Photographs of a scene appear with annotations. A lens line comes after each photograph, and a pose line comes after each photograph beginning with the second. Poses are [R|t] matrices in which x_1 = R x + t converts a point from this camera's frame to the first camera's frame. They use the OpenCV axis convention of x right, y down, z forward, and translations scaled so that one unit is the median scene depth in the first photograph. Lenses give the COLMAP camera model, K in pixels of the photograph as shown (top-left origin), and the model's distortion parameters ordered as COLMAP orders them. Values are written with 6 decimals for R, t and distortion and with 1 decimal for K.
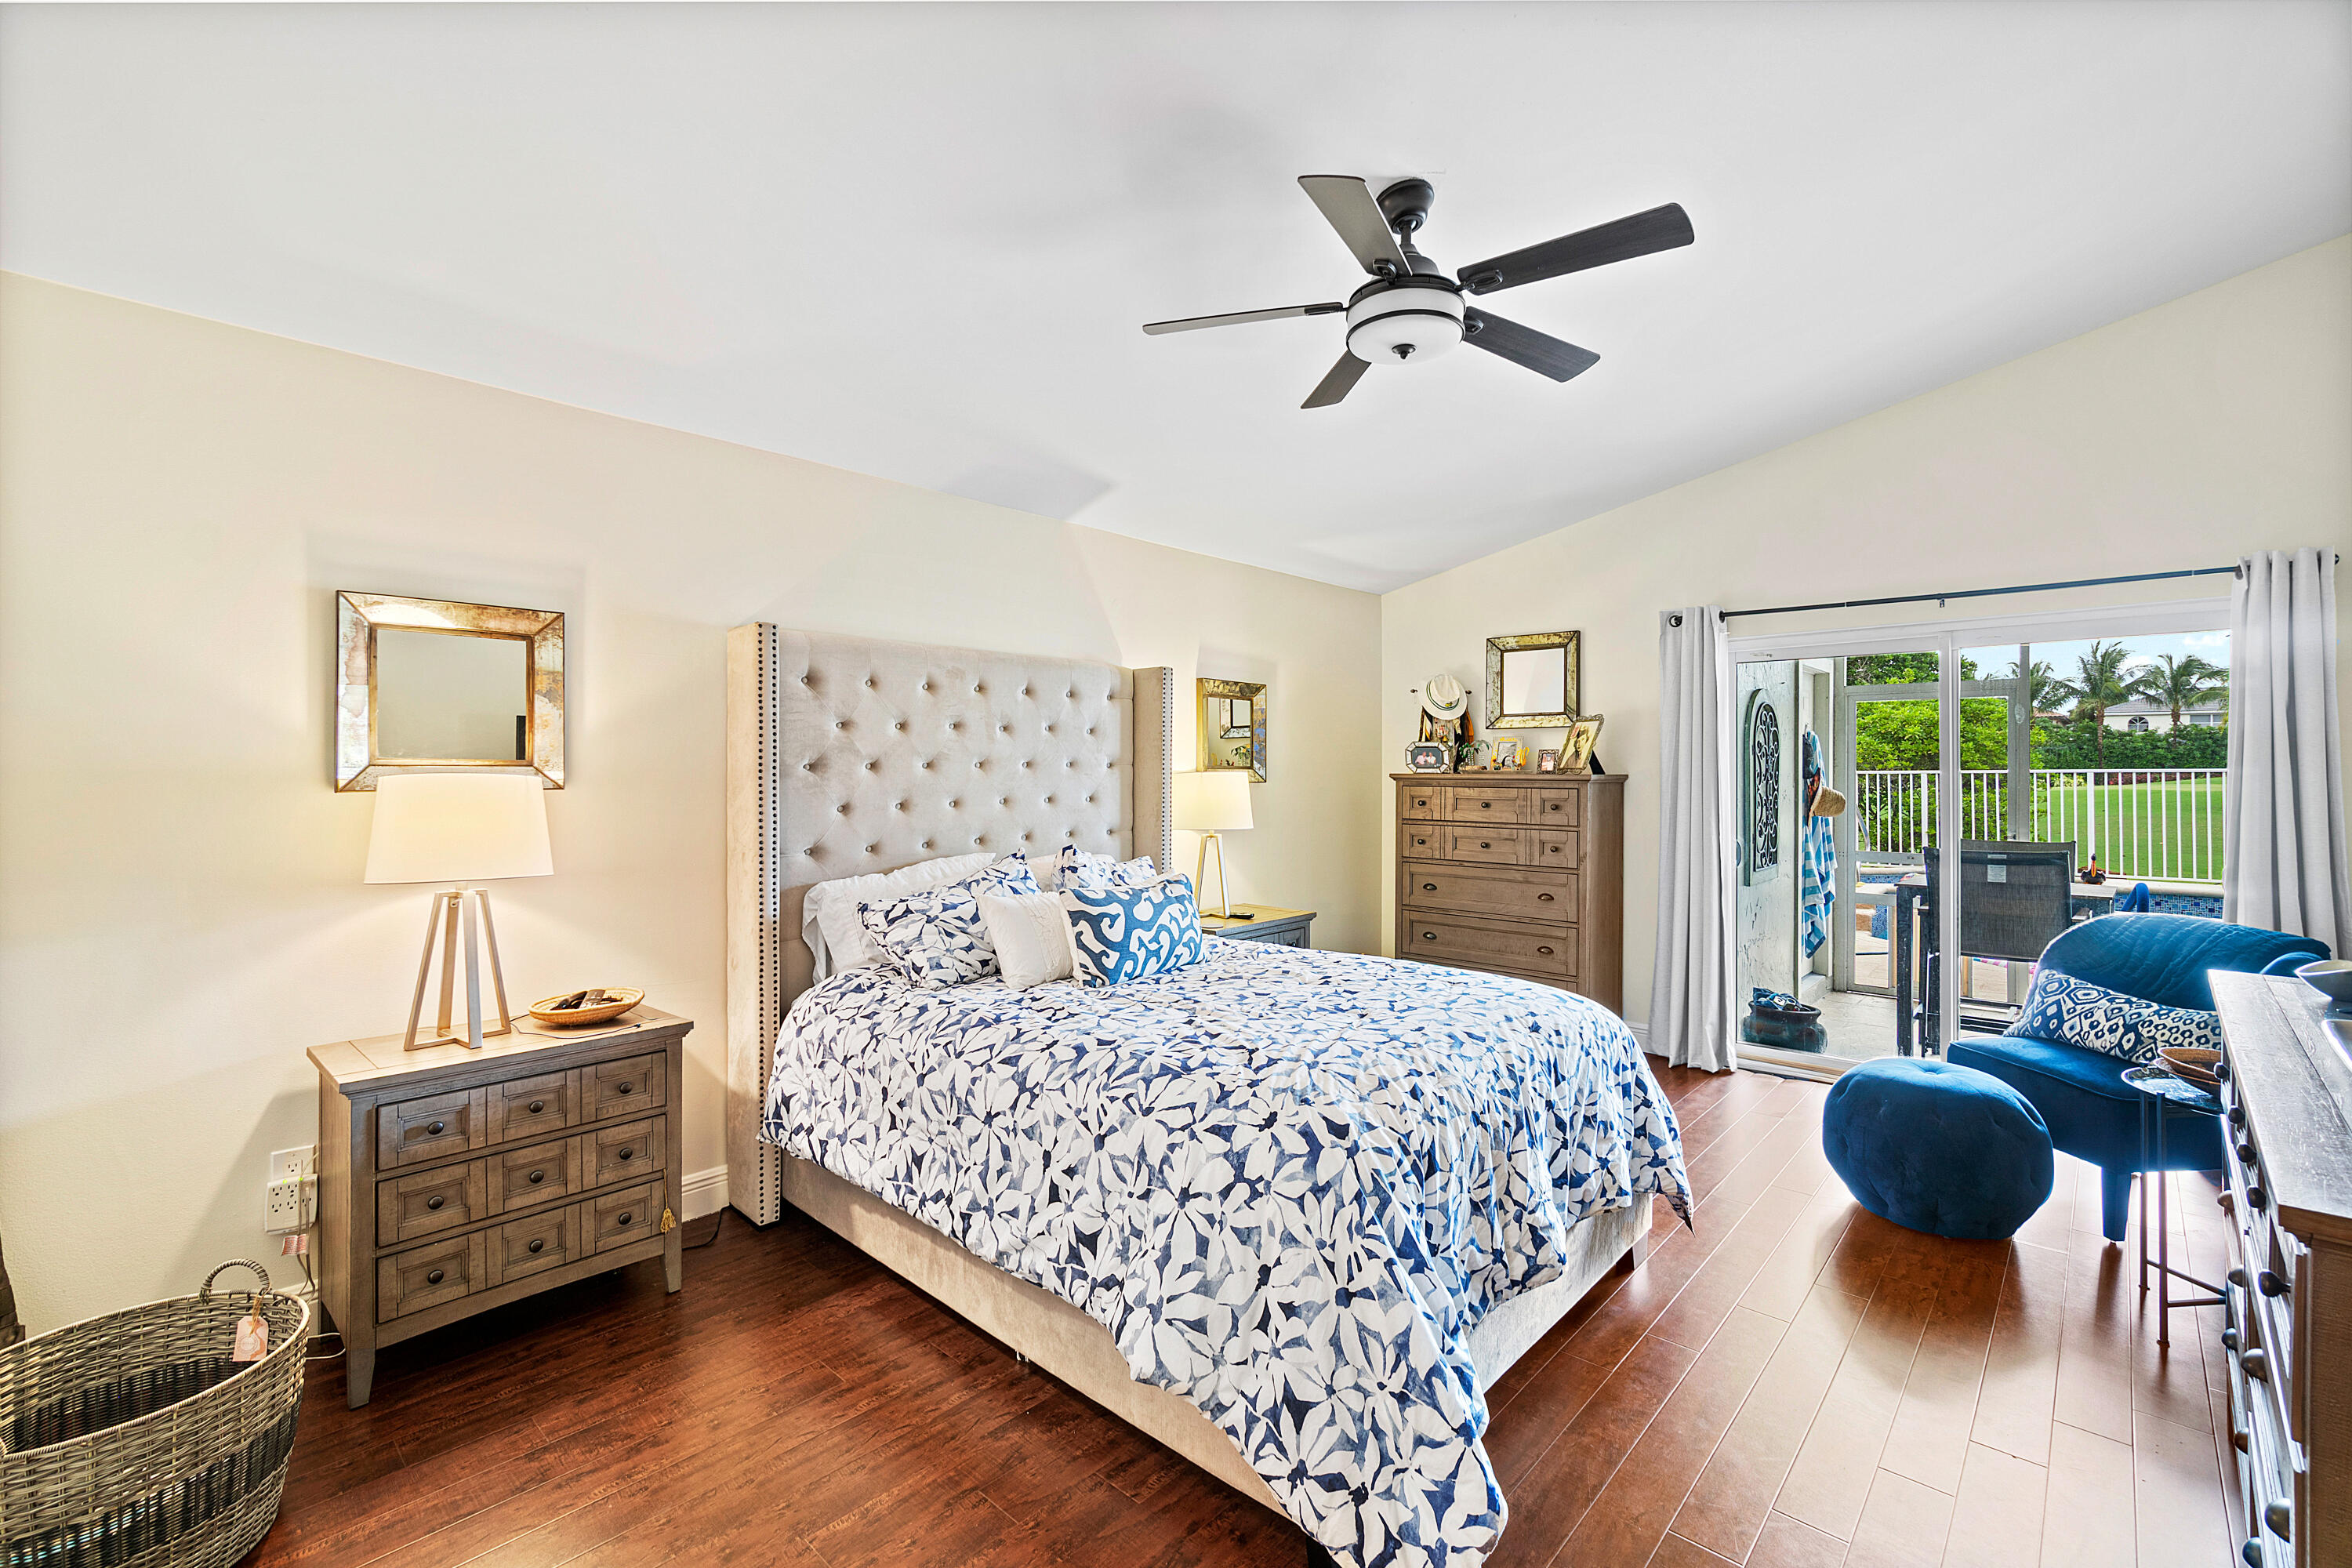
lens RADIAL K [[1038.4, 0, 1177.5], [0, 1038.4, 769.6], [0, 0, 1]] dist [-0.004956, 0.001867]
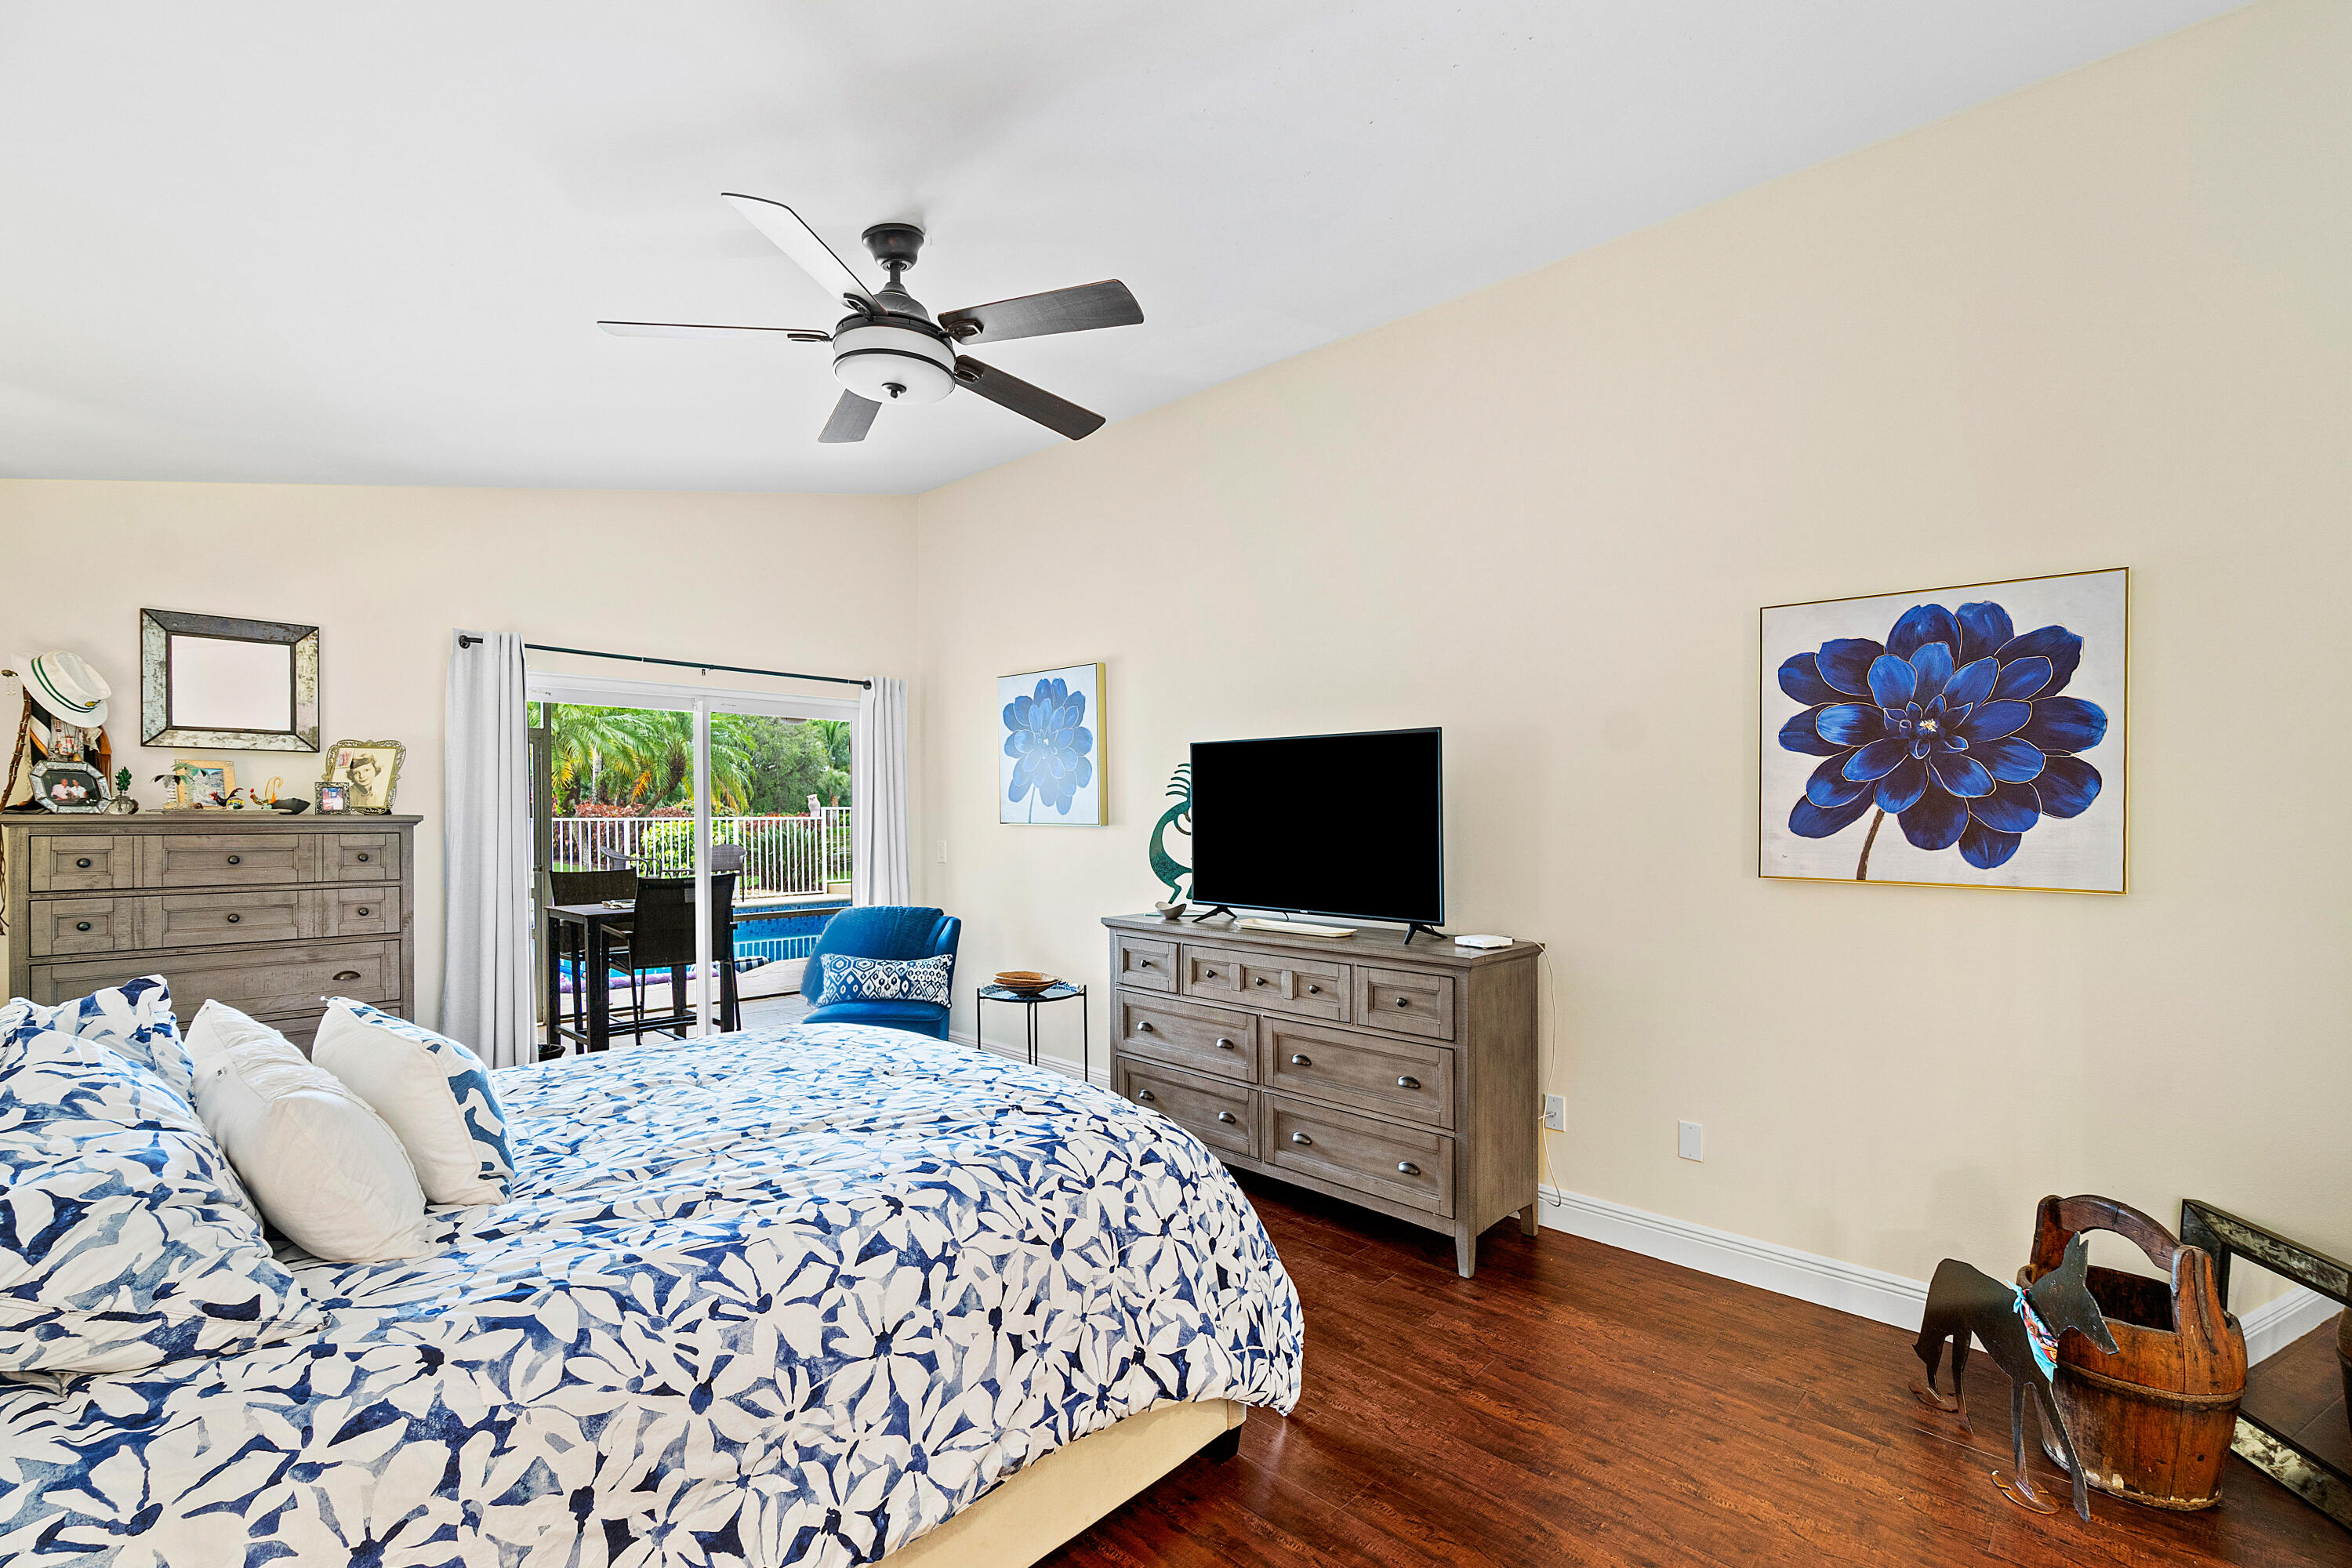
lens RADIAL K [[1038.4, 0, 1180.1], [0, 1038.4, 804.5], [0, 0, 1]] dist [-0.004956, 0.001867]
pose [[-0.016822, 0.003715, 0.999852, -0.780869], [-0.006654, 0.999971, -0.003828, -0.008040], [-0.999836, -0.006717, -0.016797, 0.753314]]
